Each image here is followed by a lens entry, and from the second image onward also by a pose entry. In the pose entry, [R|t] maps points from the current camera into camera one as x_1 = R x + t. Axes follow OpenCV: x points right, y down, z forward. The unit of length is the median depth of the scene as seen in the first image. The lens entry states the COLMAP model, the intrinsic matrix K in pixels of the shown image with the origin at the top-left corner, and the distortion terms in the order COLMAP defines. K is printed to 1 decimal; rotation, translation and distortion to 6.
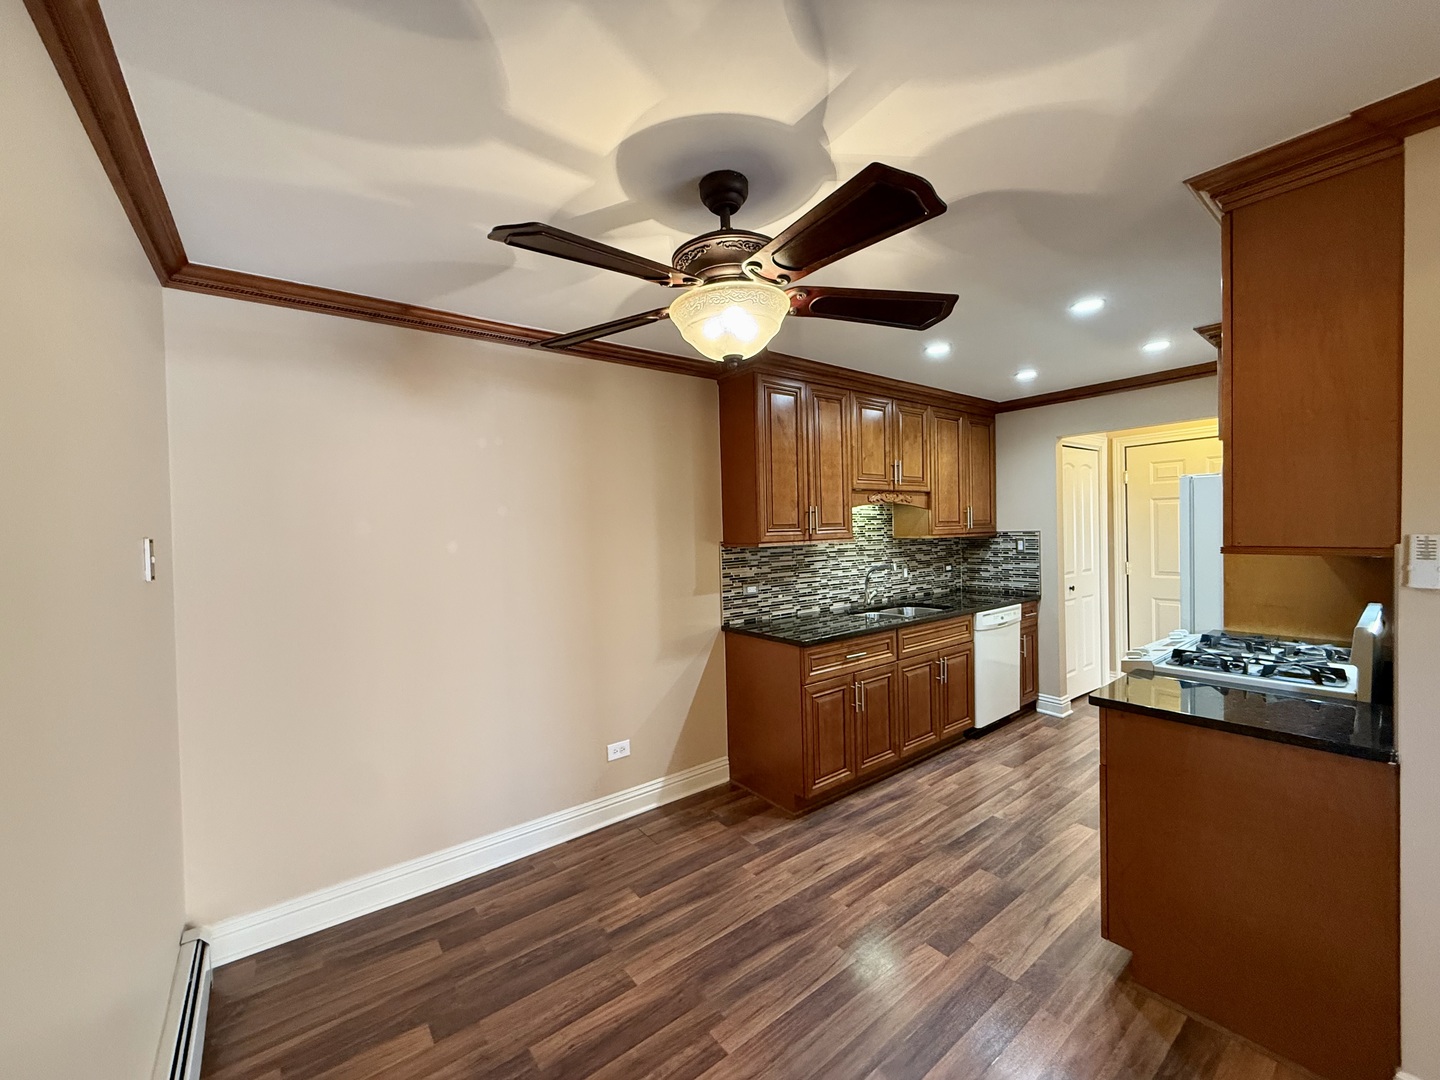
lens RADIAL K [[574.1, 0, 716.4], [0, 574.1, 540.2], [0, 0, 1]] dist [0.000682, -0.000099]
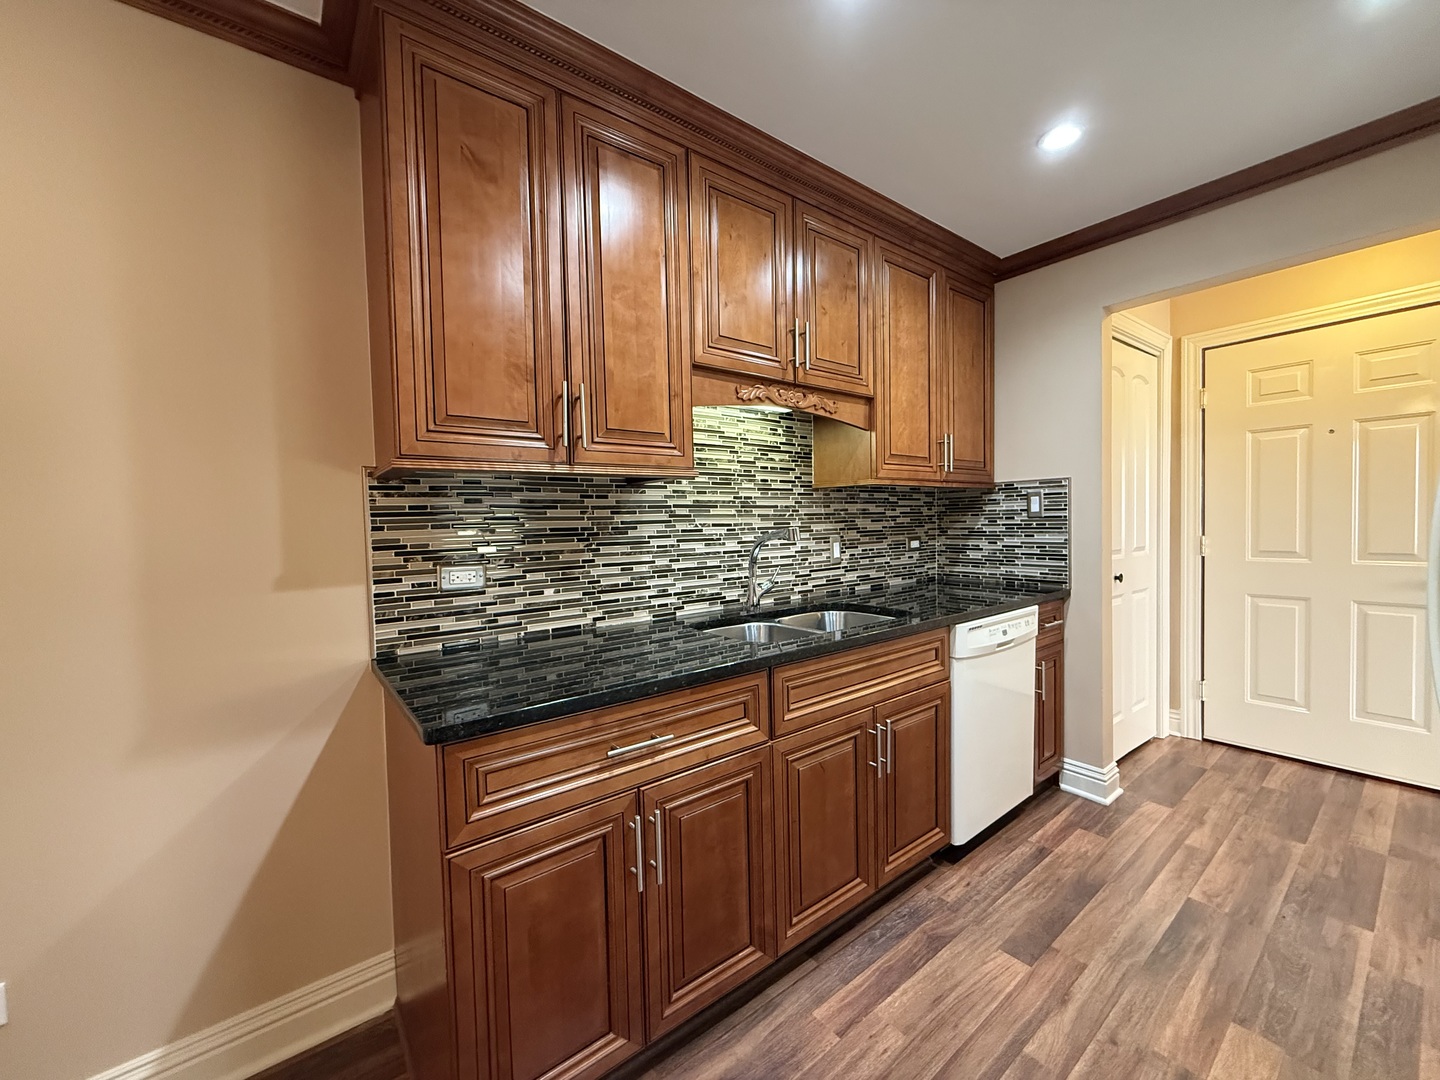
lens RADIAL K [[574.1, 0, 716.4], [0, 574.1, 540.2], [0, 0, 1]] dist [0.000682, -0.000099]
pose [[0.999934, 0.003552, 0.010926, 0.233517], [-0.003728, 0.999864, 0.016073, 0.043829], [-0.010868, -0.016113, 0.999811, 0.491250]]
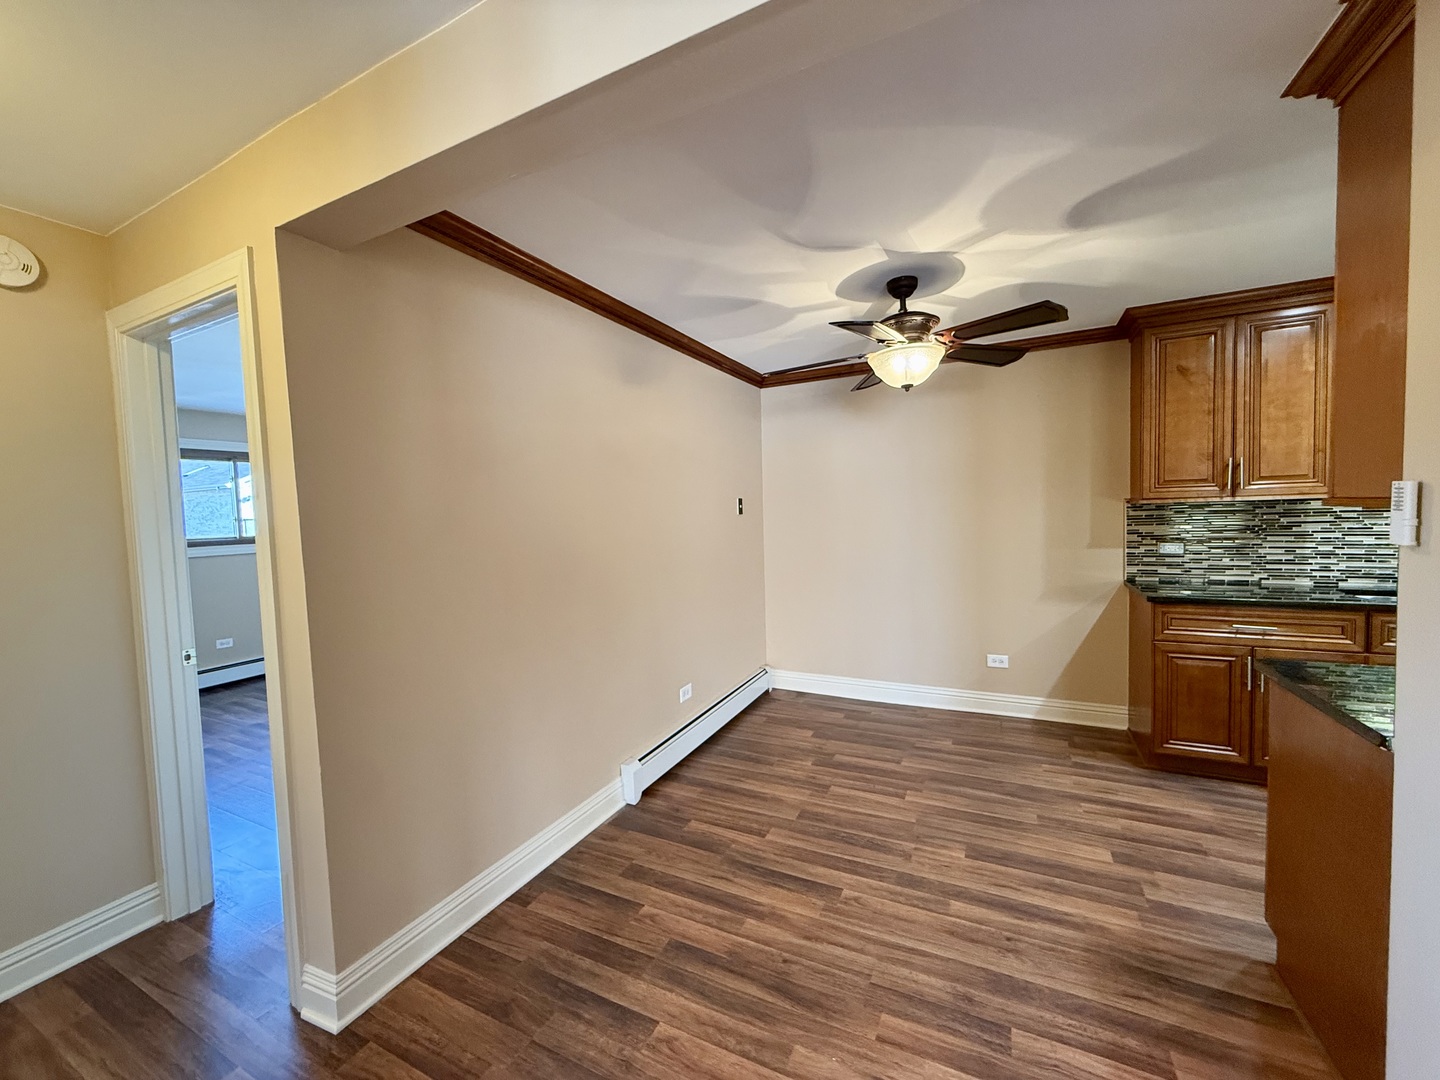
lens RADIAL K [[574.1, 0, 716.4], [0, 574.1, 540.2], [0, 0, 1]] dist [0.000682, -0.000099]
pose [[0.438769, 0.057942, -0.896730, 0.532800], [0.003220, 0.997811, 0.066049, 0.005751], [0.898594, -0.031868, 0.437622, -0.094388]]
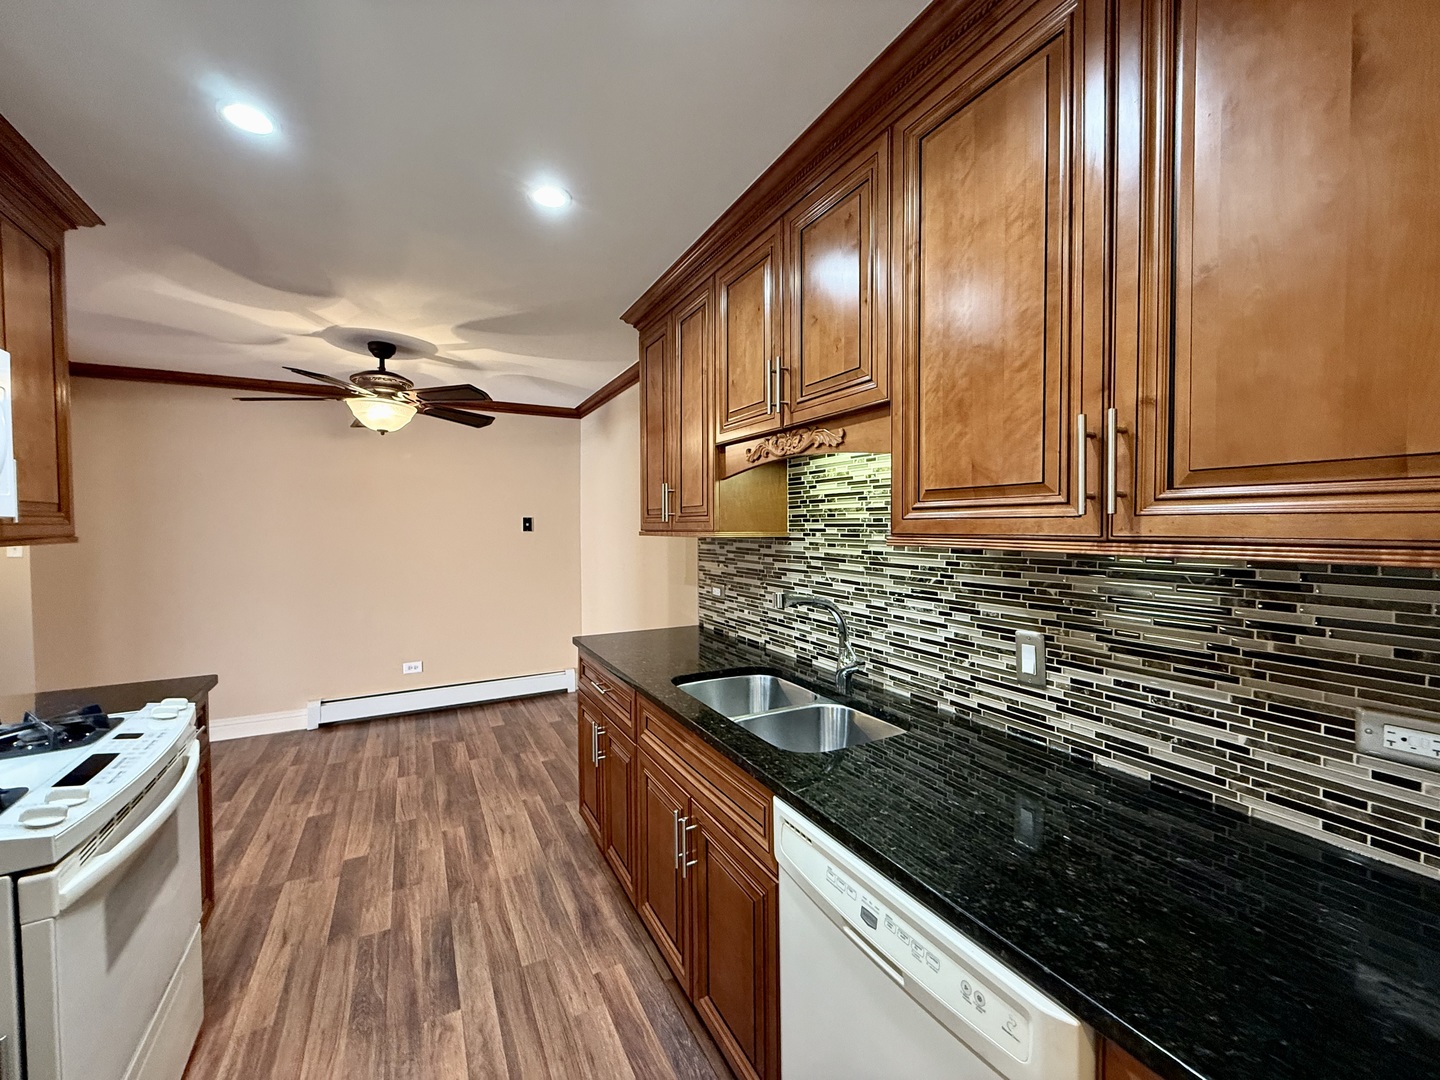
lens RADIAL K [[574.1, 0, 716.4], [0, 574.1, 540.2], [0, 0, 1]] dist [0.000682, -0.000099]
pose [[-0.160396, 0.053121, -0.985622, 0.751779], [-0.009157, 0.998428, 0.055301, -0.024795], [0.987010, 0.017896, -0.159657, 1.017596]]
